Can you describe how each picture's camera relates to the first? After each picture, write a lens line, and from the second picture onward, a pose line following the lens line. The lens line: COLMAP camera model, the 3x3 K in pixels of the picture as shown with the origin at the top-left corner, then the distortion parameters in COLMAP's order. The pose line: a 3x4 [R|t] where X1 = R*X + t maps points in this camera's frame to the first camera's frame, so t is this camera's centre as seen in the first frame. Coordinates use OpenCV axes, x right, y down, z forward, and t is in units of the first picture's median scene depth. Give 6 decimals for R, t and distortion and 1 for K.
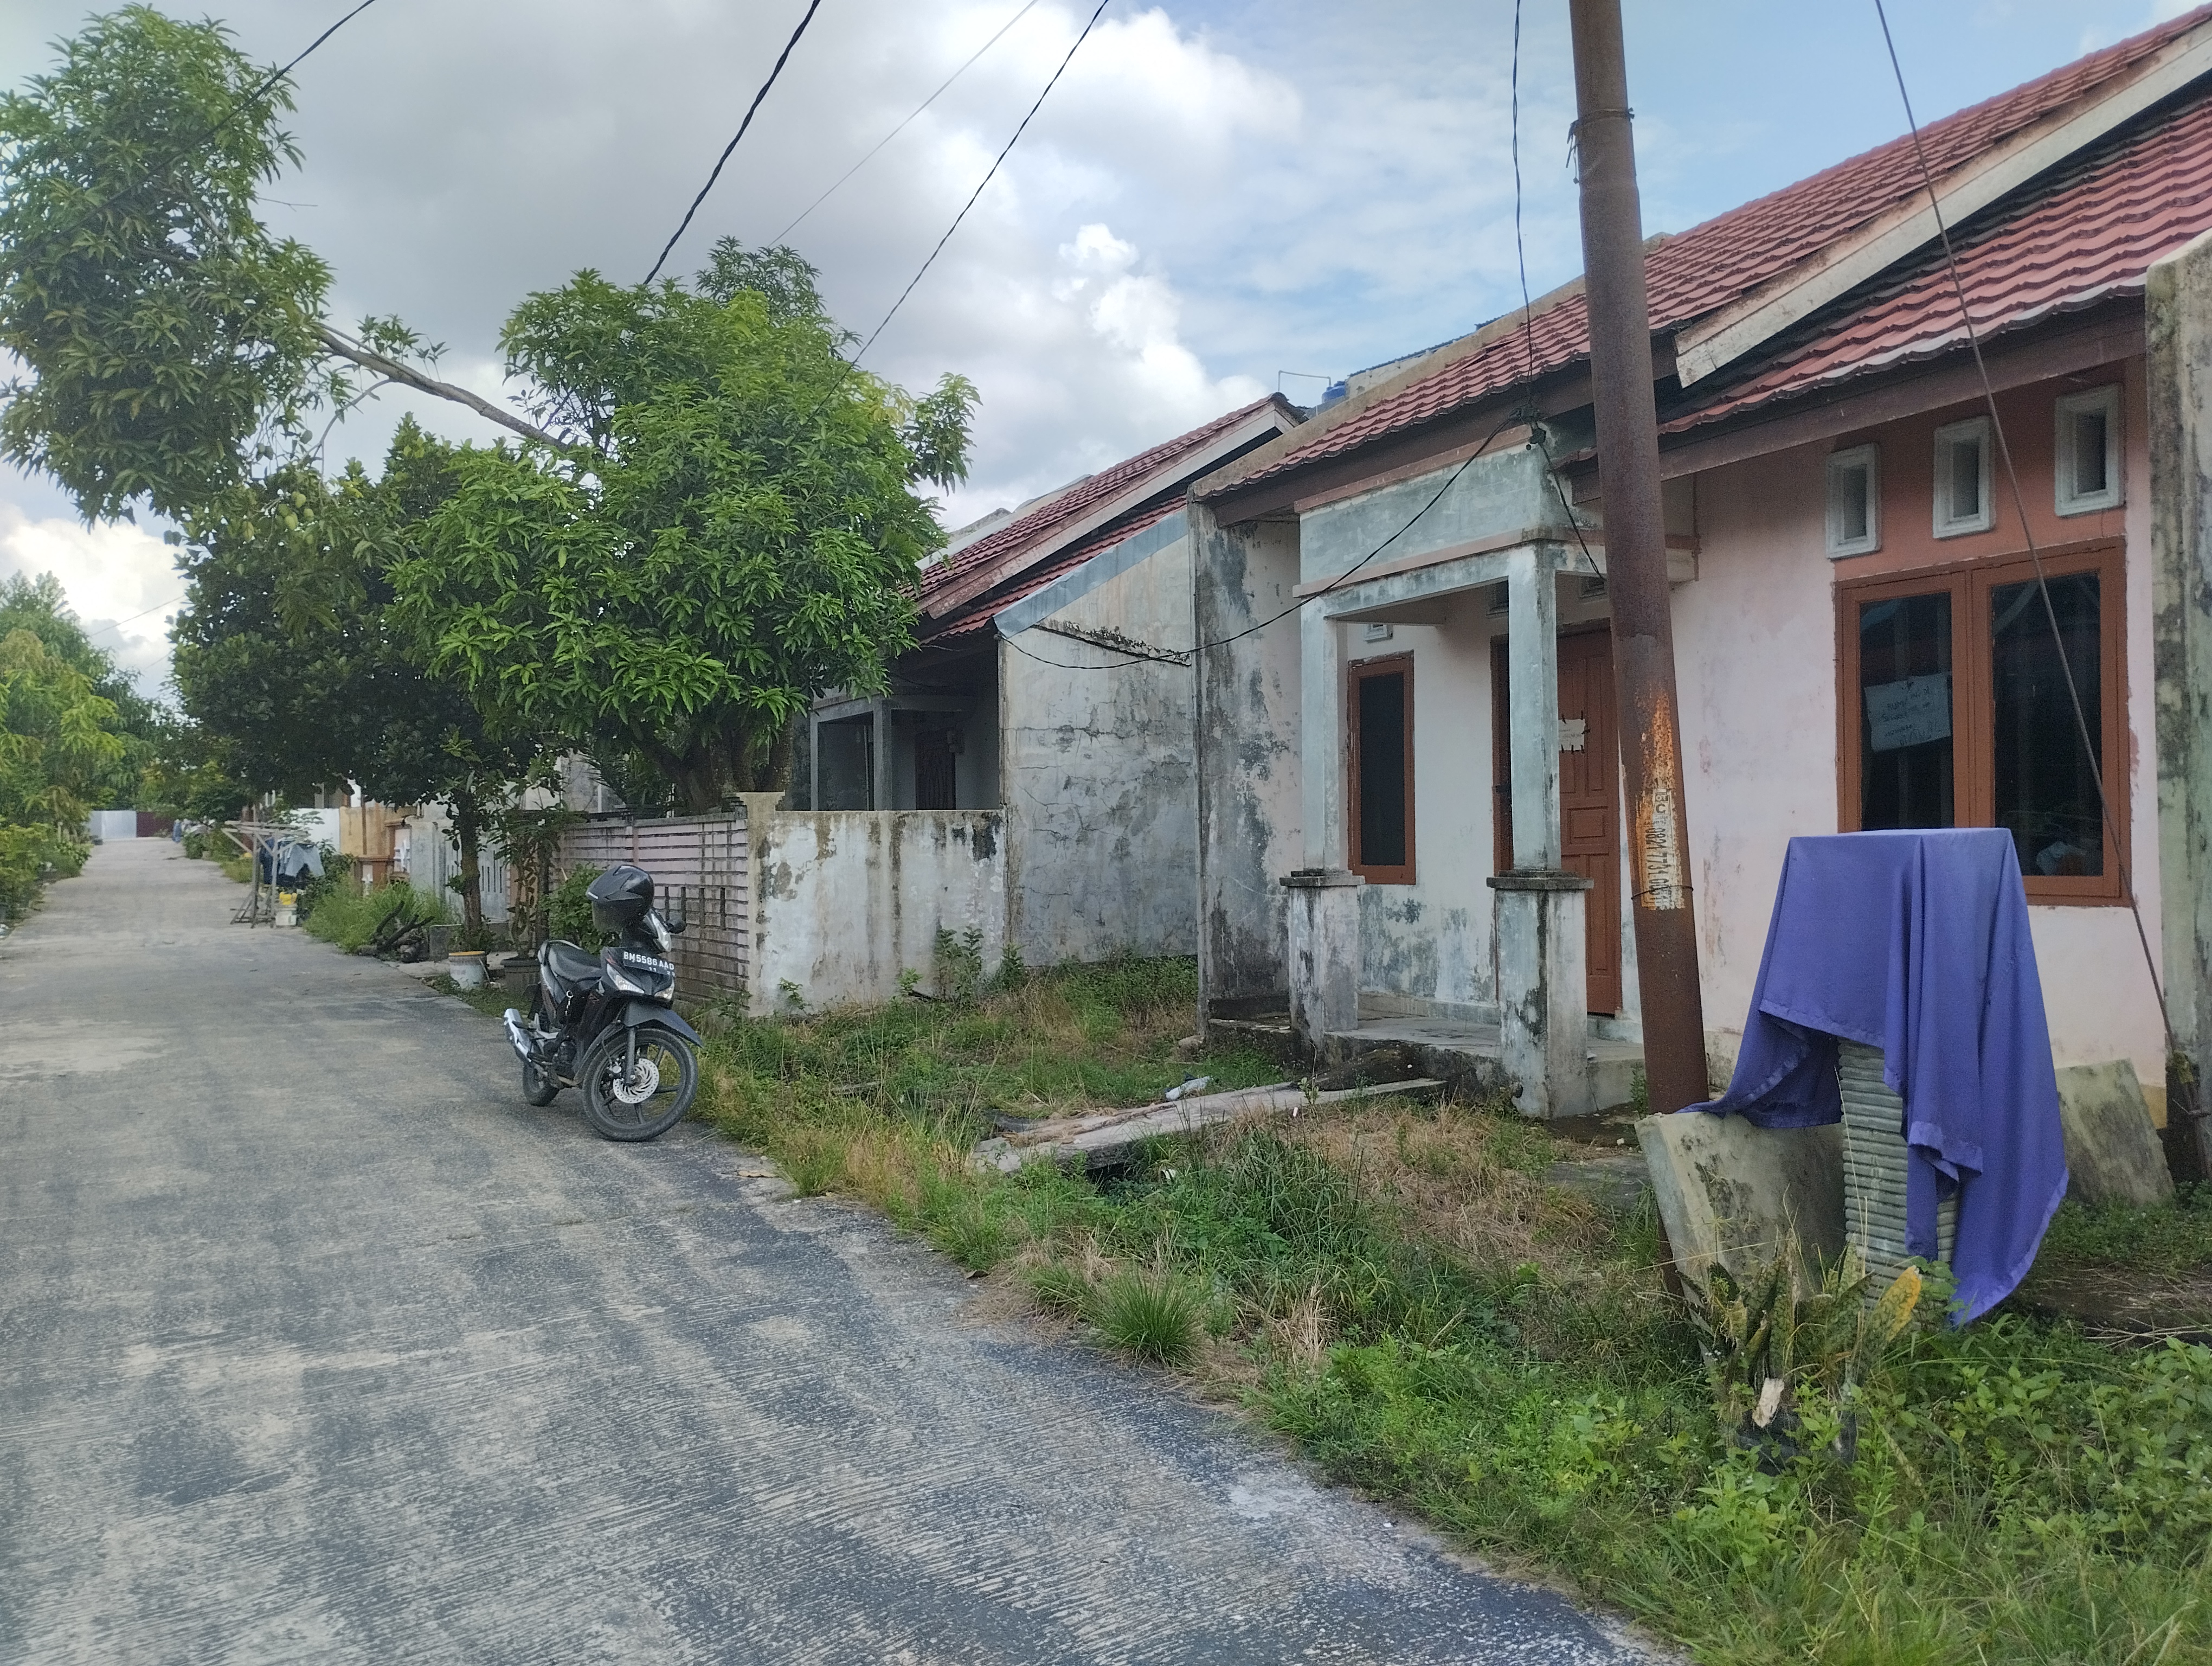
lens RADIAL K [[1844.2, 0, 1109.8], [0, 1844.2, 821.5], [0, 0, 1]] dist [0.087343, -0.064234]
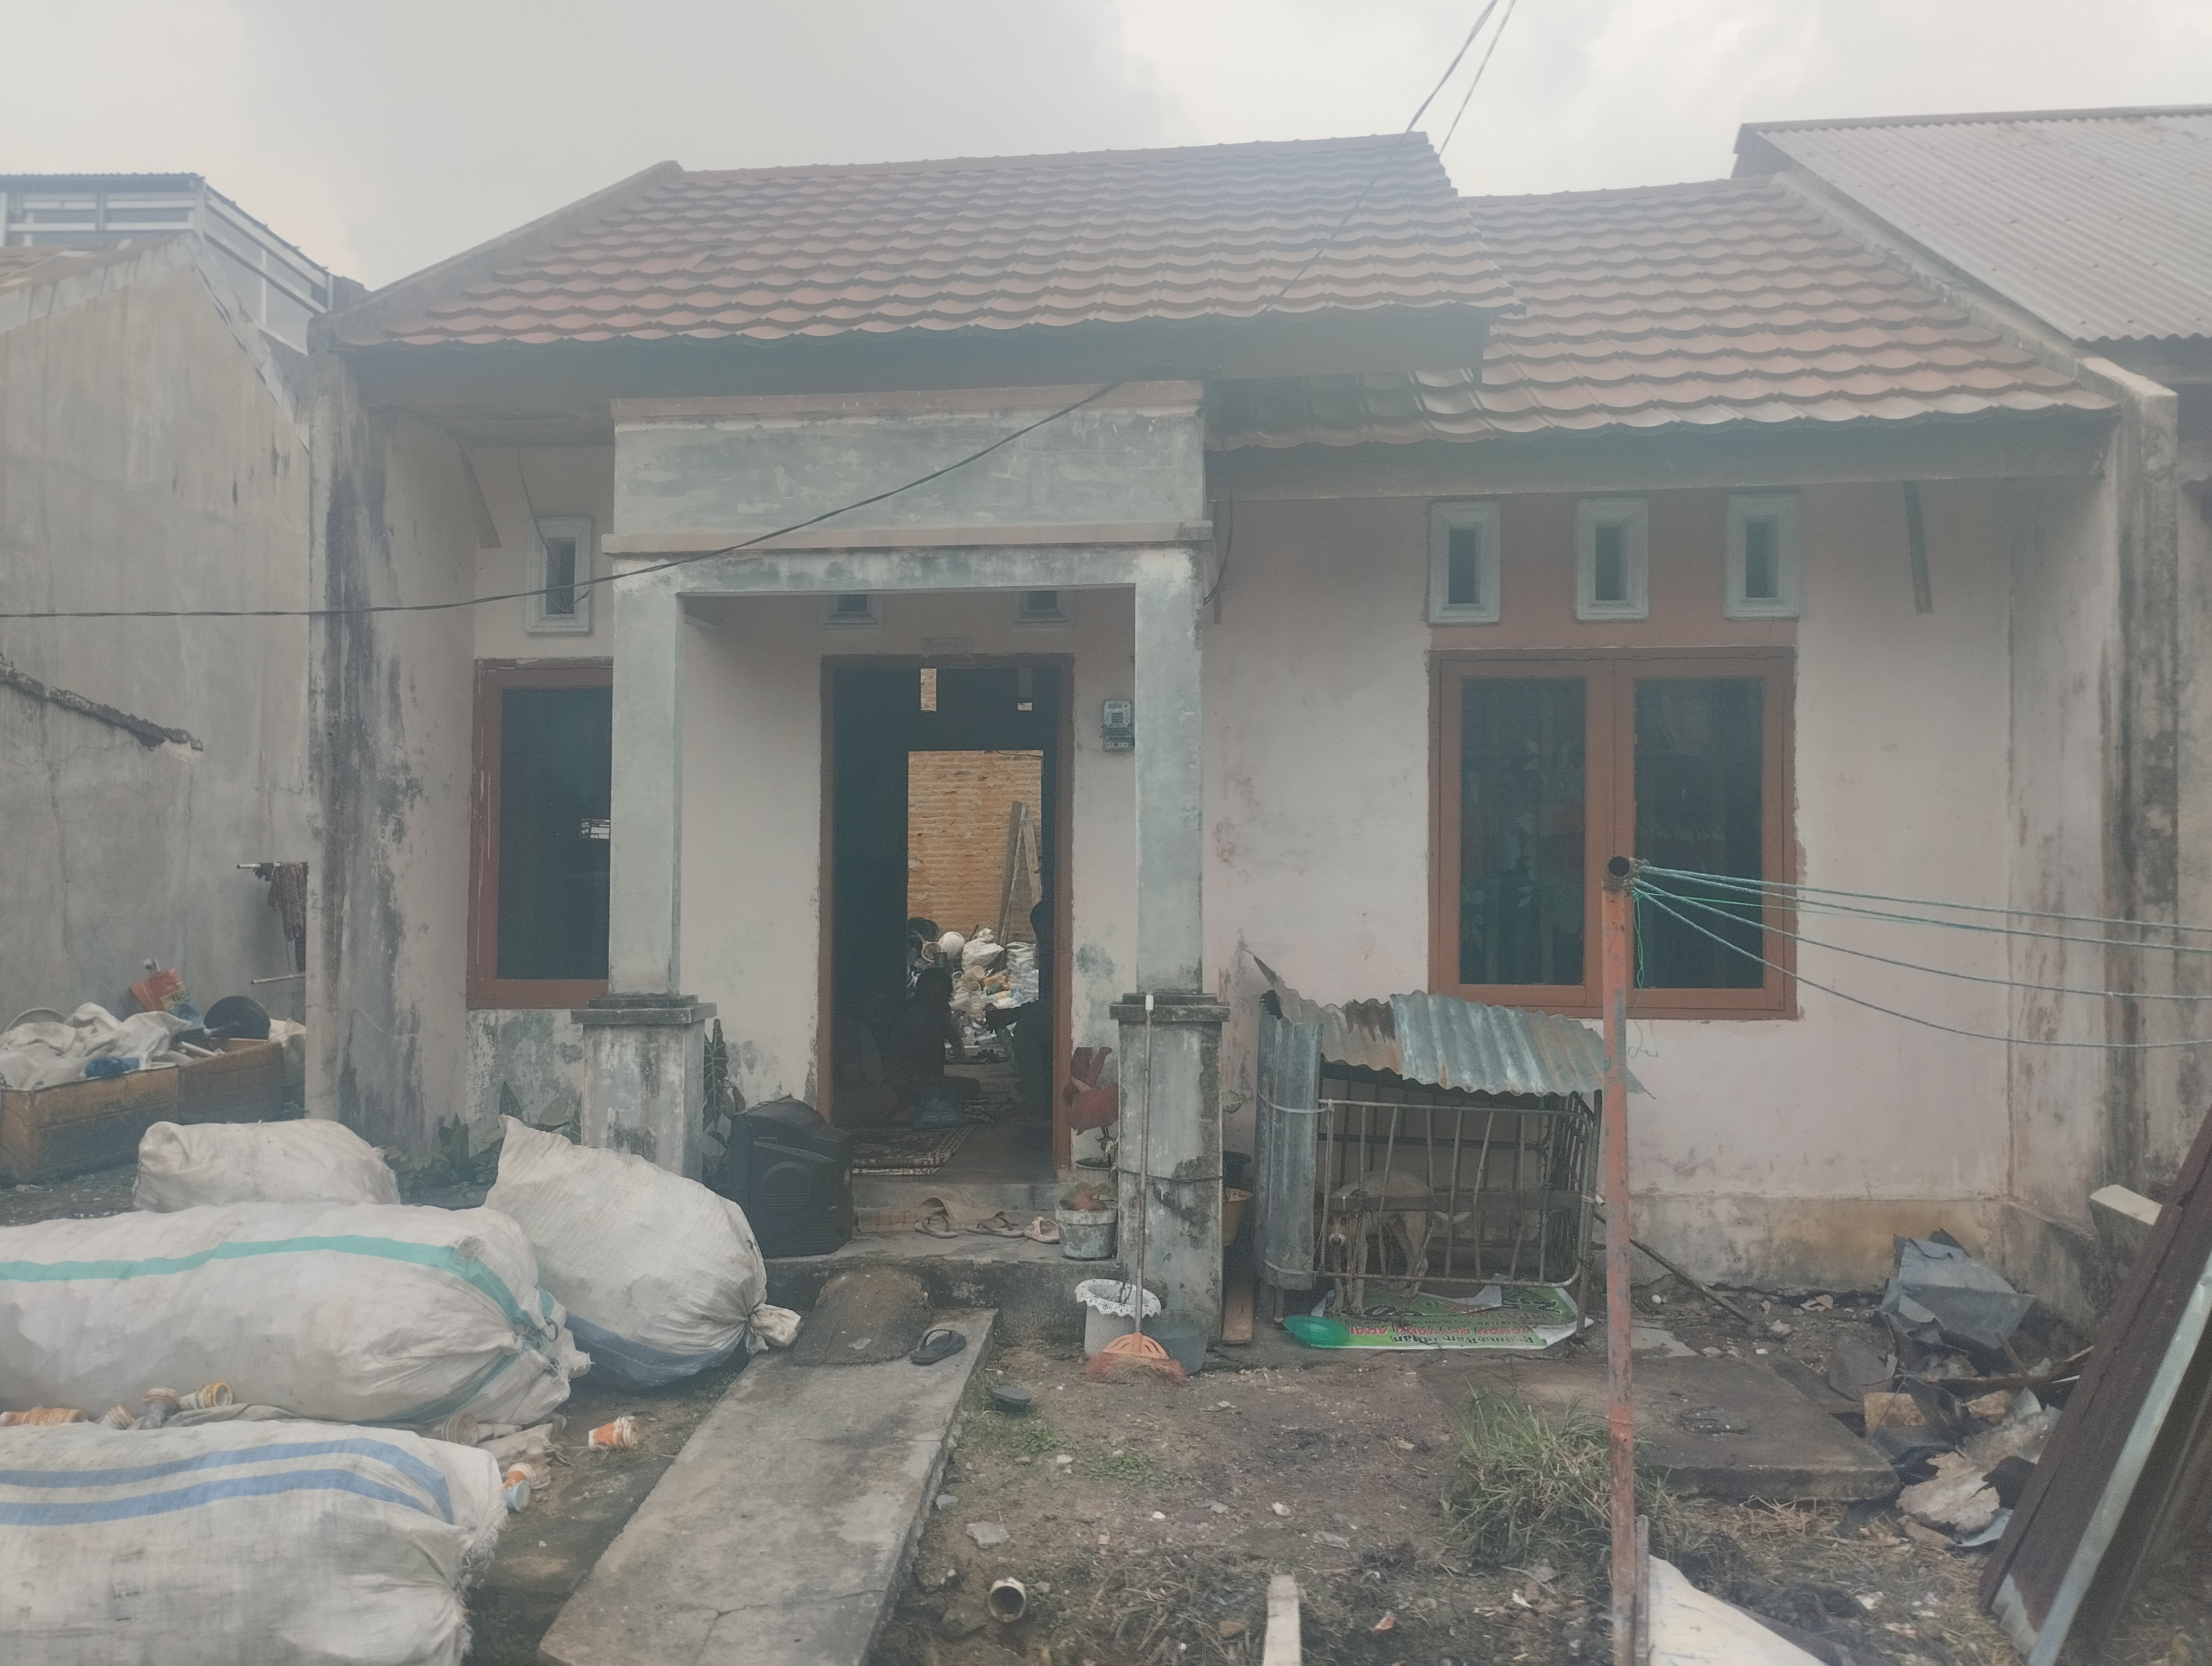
lens RADIAL K [[1793.4, 0, 1101.0], [0, 1793.4, 843.6], [0, 0, 1]] dist [0.081177, -0.061036]
pose [[0.538678, 0.027078, 0.842076, -0.367603], [-0.015862, 0.999632, -0.021998, -0.016429], [-0.842362, -0.001507, 0.538910, 0.625814]]
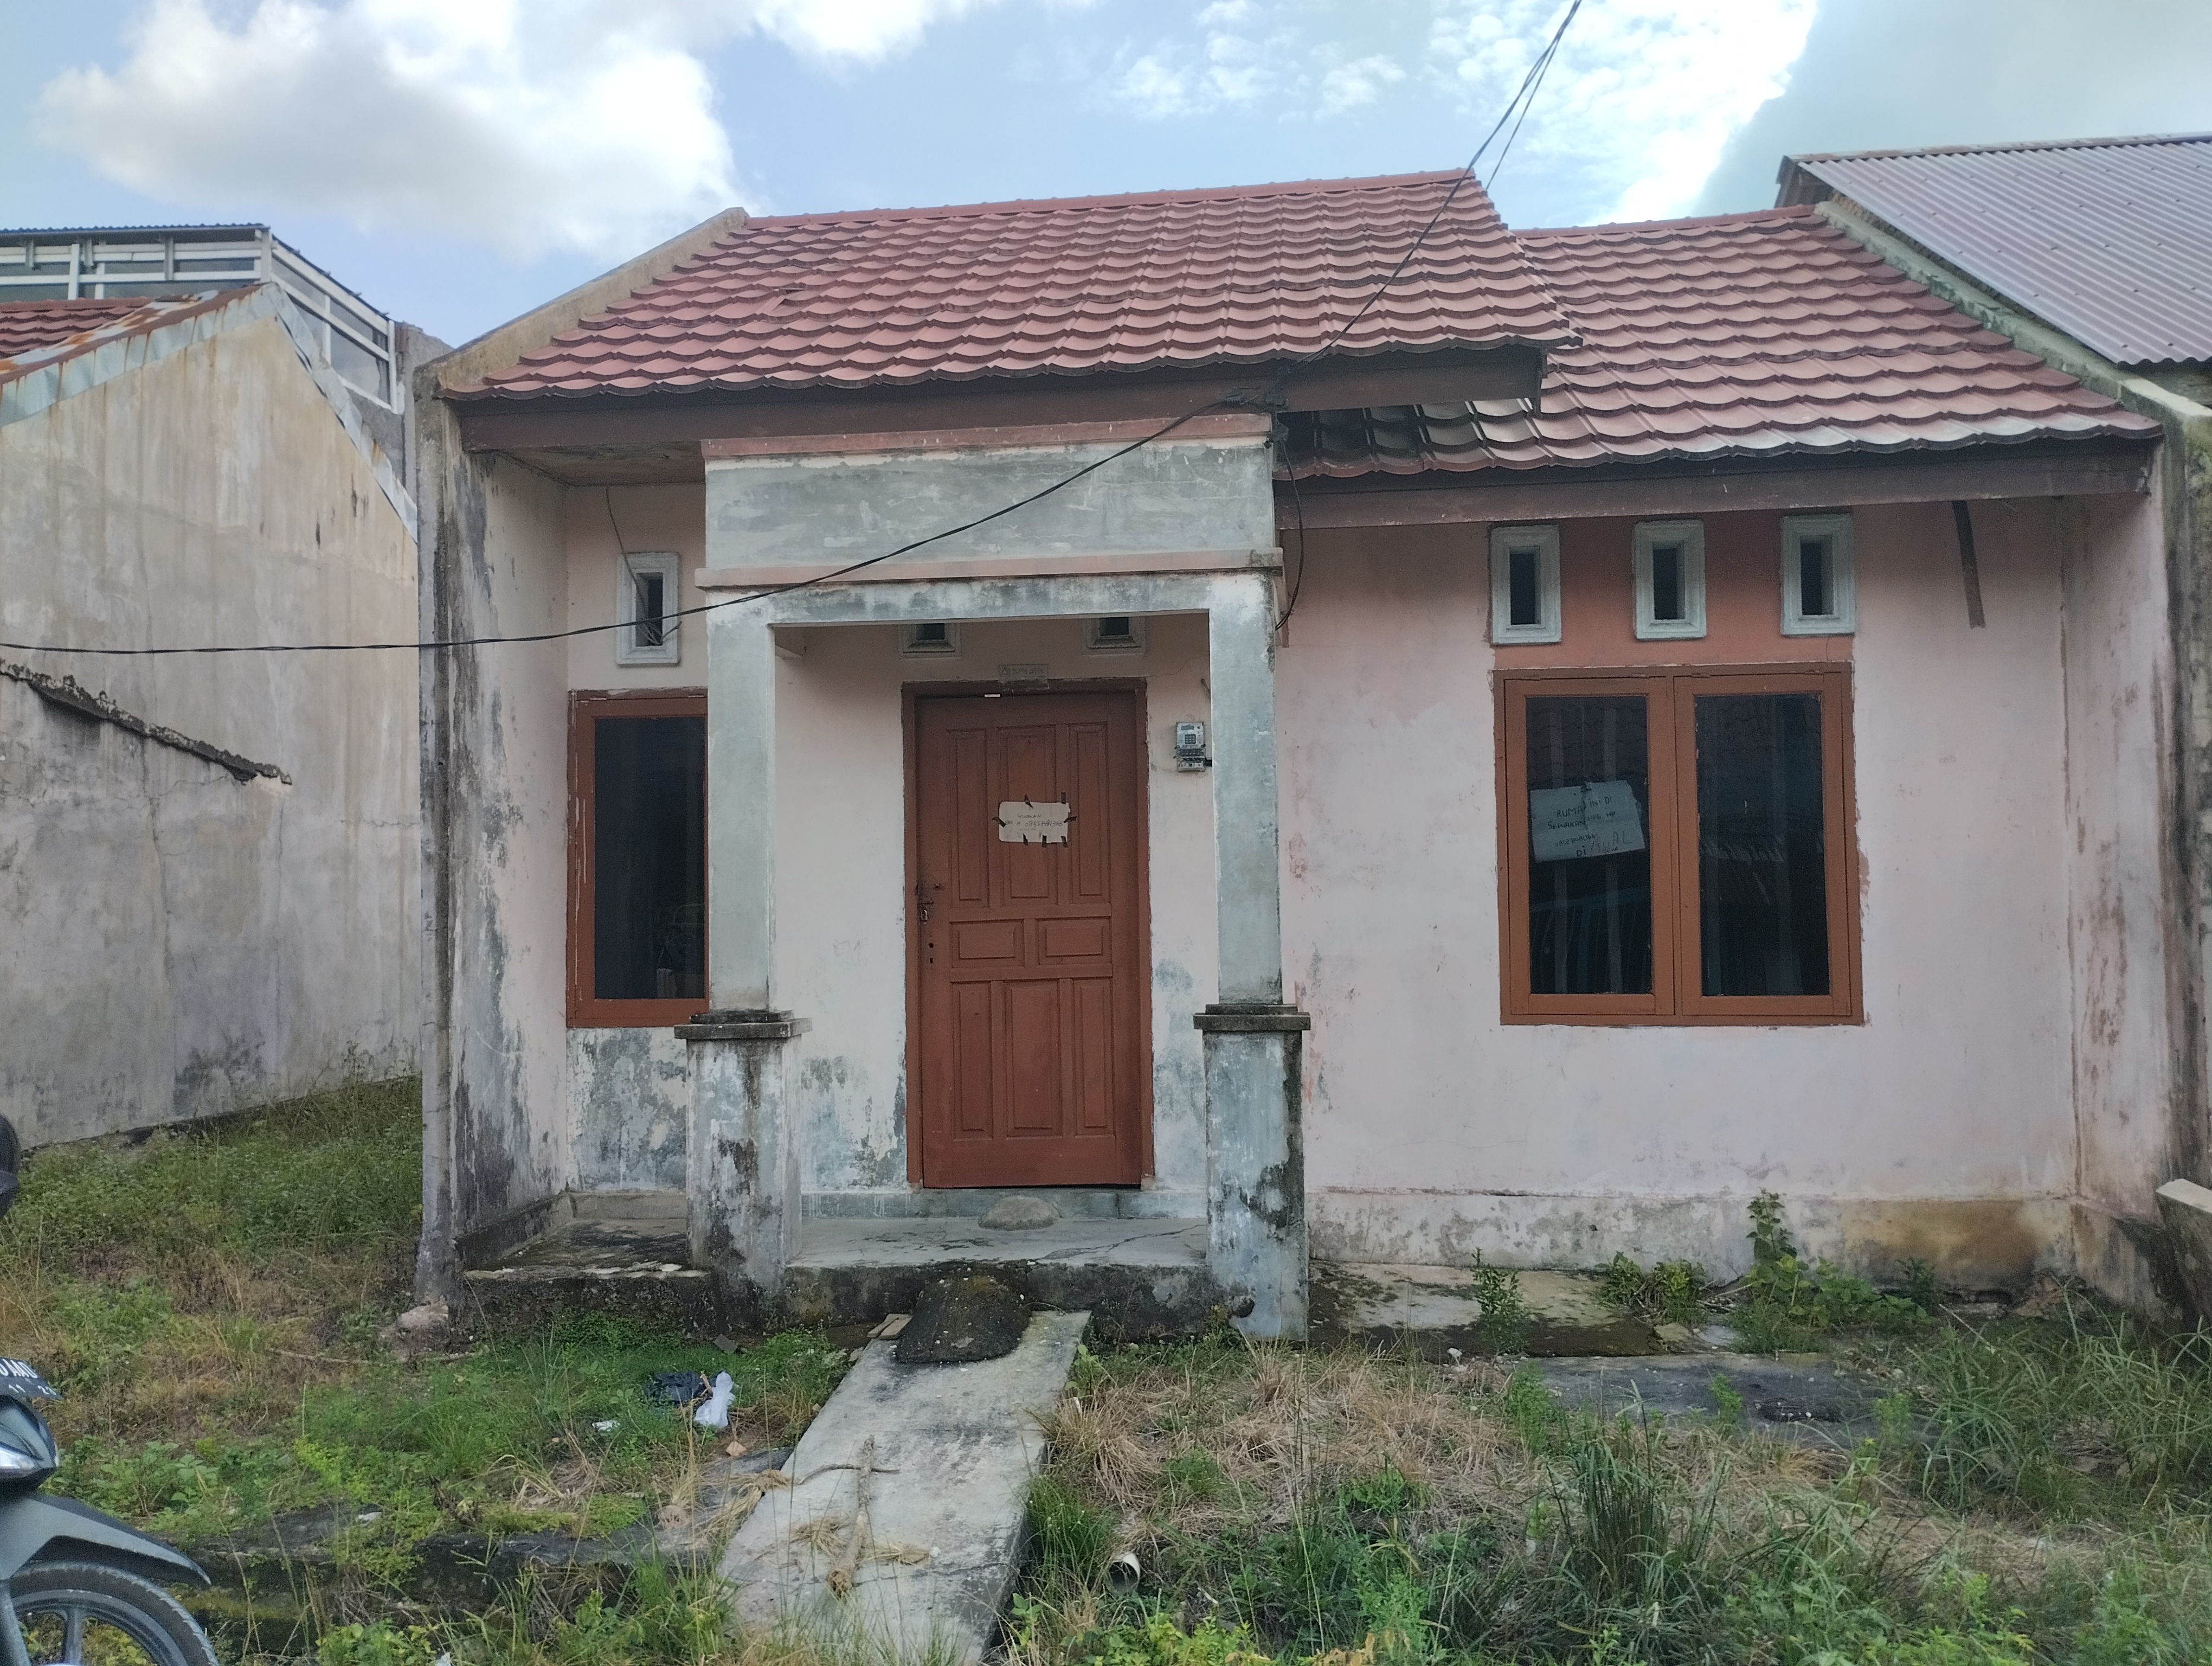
lens RADIAL K [[1844.2, 0, 1109.8], [0, 1844.2, 821.5], [0, 0, 1]] dist [0.087343, -0.064234]
pose [[0.546734, 0.047831, 0.835939, -0.417747], [-0.004740, 0.998528, -0.054034, -0.006555], [-0.837293, 0.025580, 0.546156, 0.620557]]
